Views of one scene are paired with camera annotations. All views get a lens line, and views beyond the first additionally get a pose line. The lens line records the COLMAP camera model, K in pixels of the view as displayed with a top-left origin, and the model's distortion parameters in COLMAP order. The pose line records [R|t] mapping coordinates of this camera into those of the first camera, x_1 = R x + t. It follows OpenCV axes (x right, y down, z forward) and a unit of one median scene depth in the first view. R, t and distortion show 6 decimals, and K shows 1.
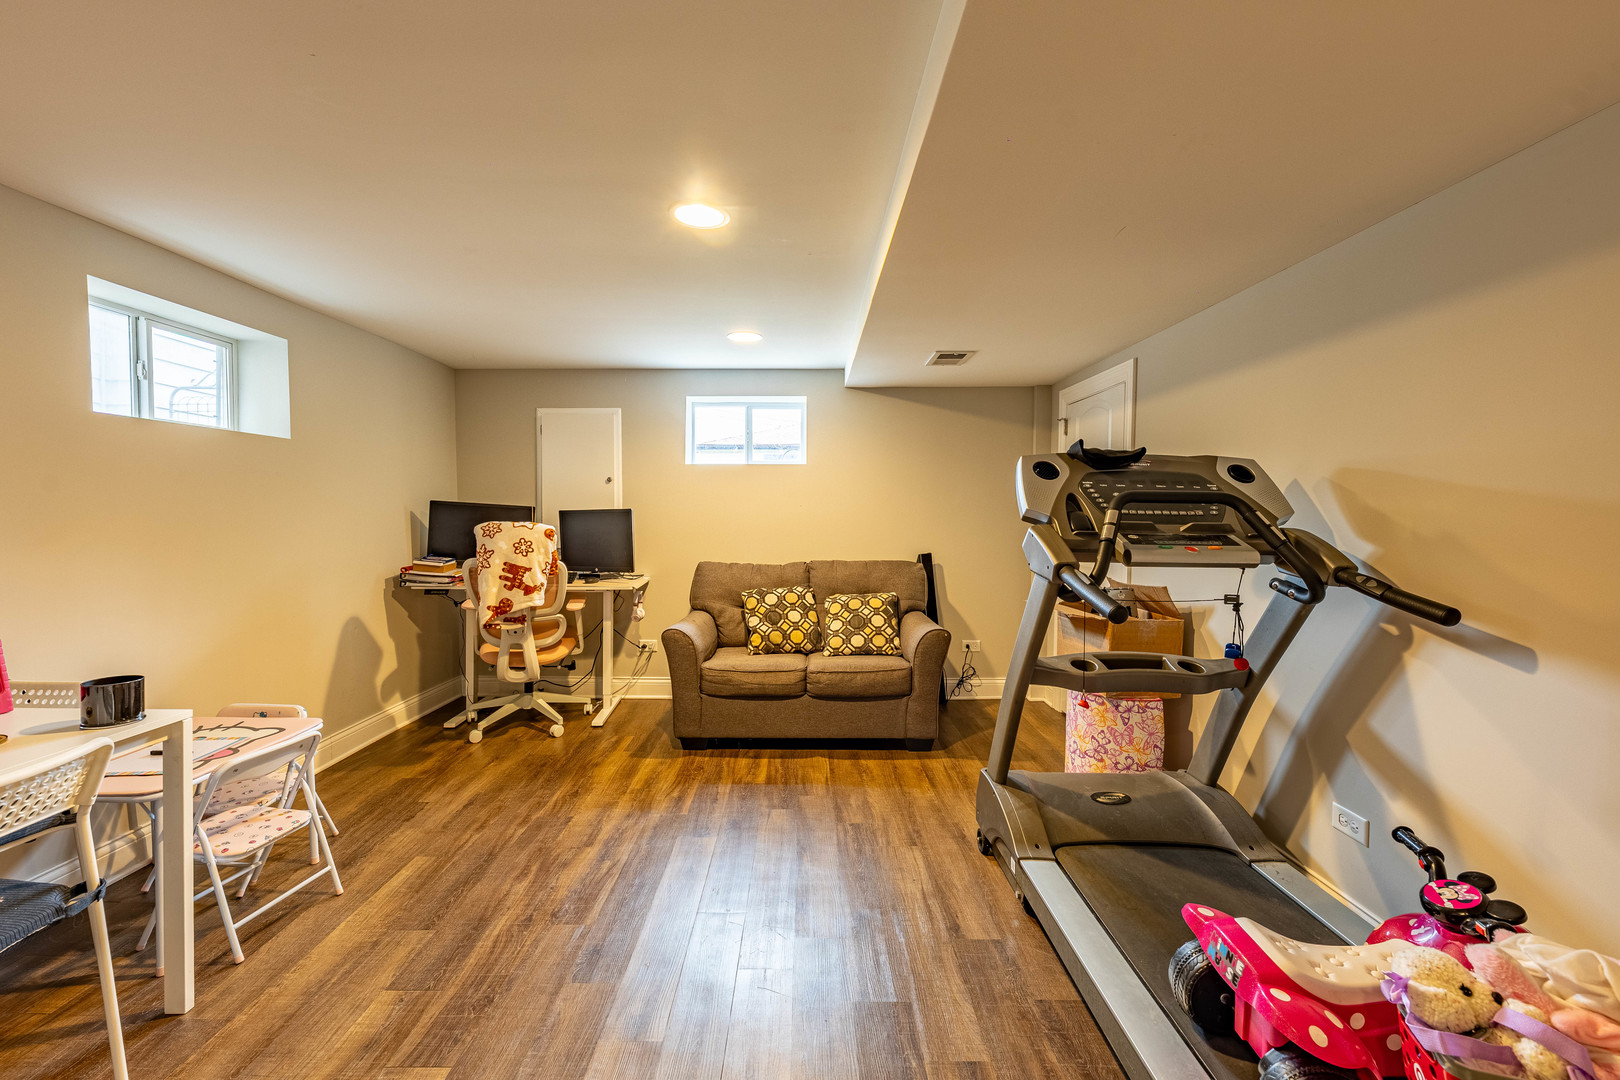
lens RADIAL K [[642.1, 0, 811.7], [0, 642.1, 531.6], [0, 0, 1]] dist [-0.000706, -0.000332]
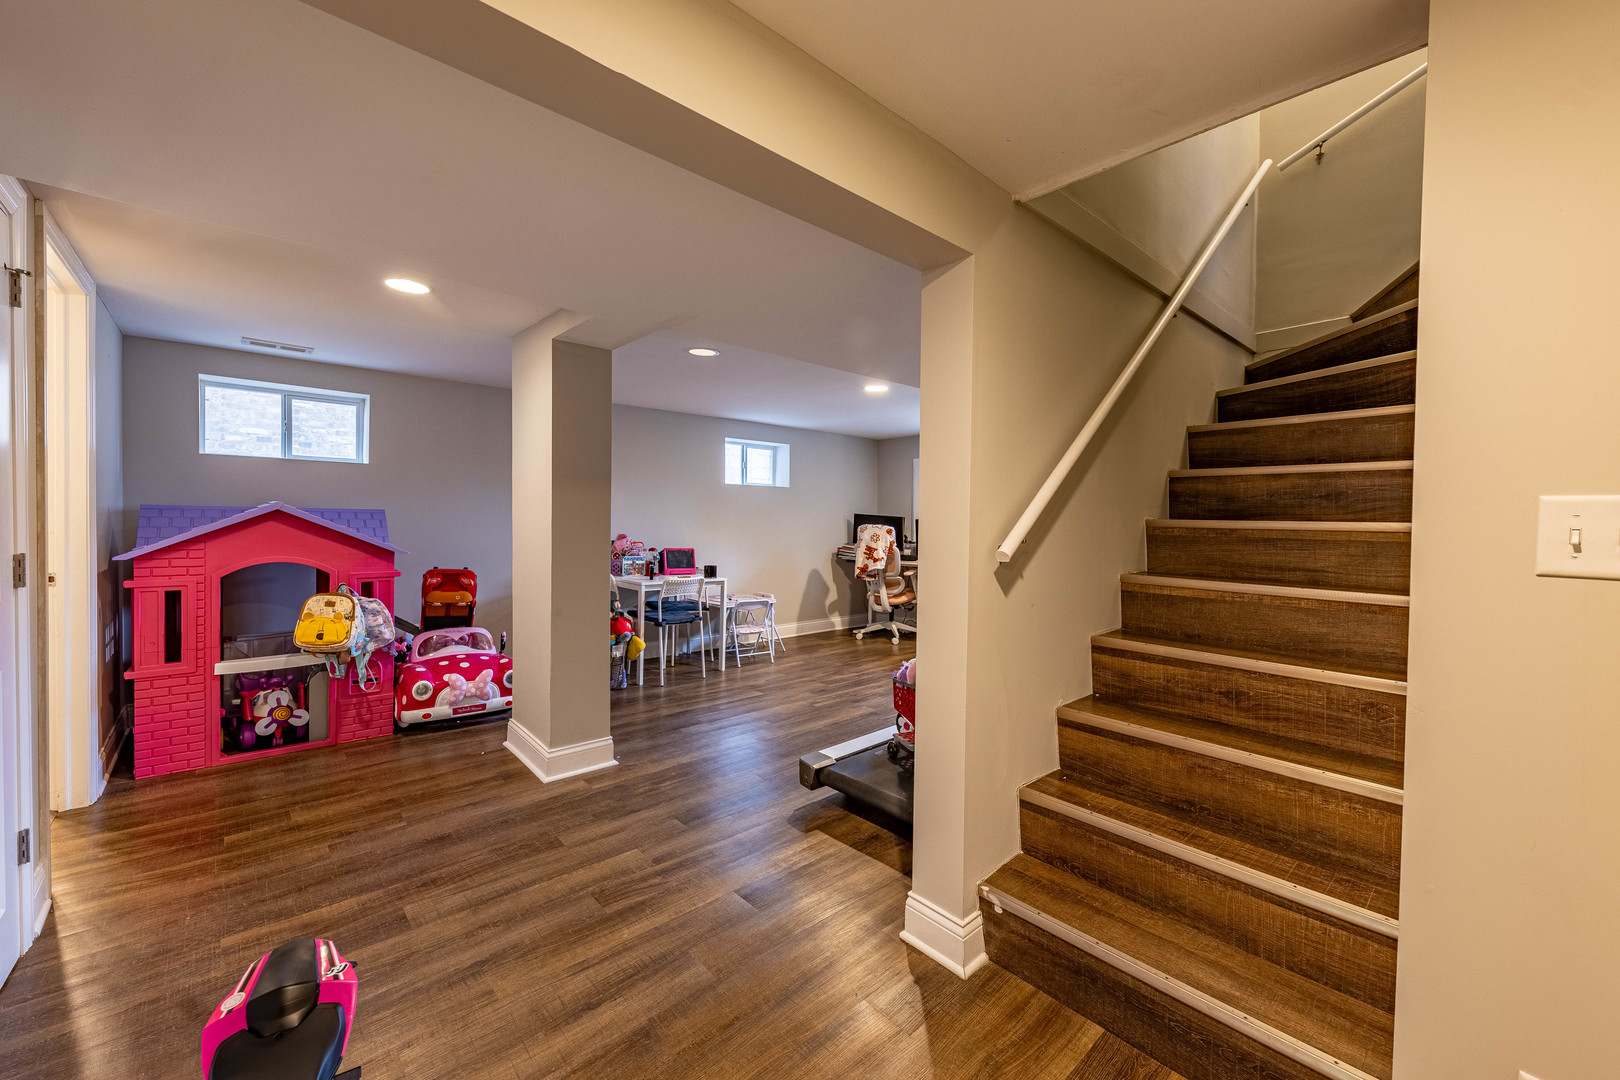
lens RADIAL K [[642.1, 0, 811.7], [0, 642.1, 531.6], [0, 0, 1]] dist [-0.000706, -0.000332]
pose [[0.666852, 0.017675, -0.744981, 0.840719], [-0.035911, 0.999319, -0.008436, 0.027818], [0.744325, 0.032379, 0.667032, -0.414496]]
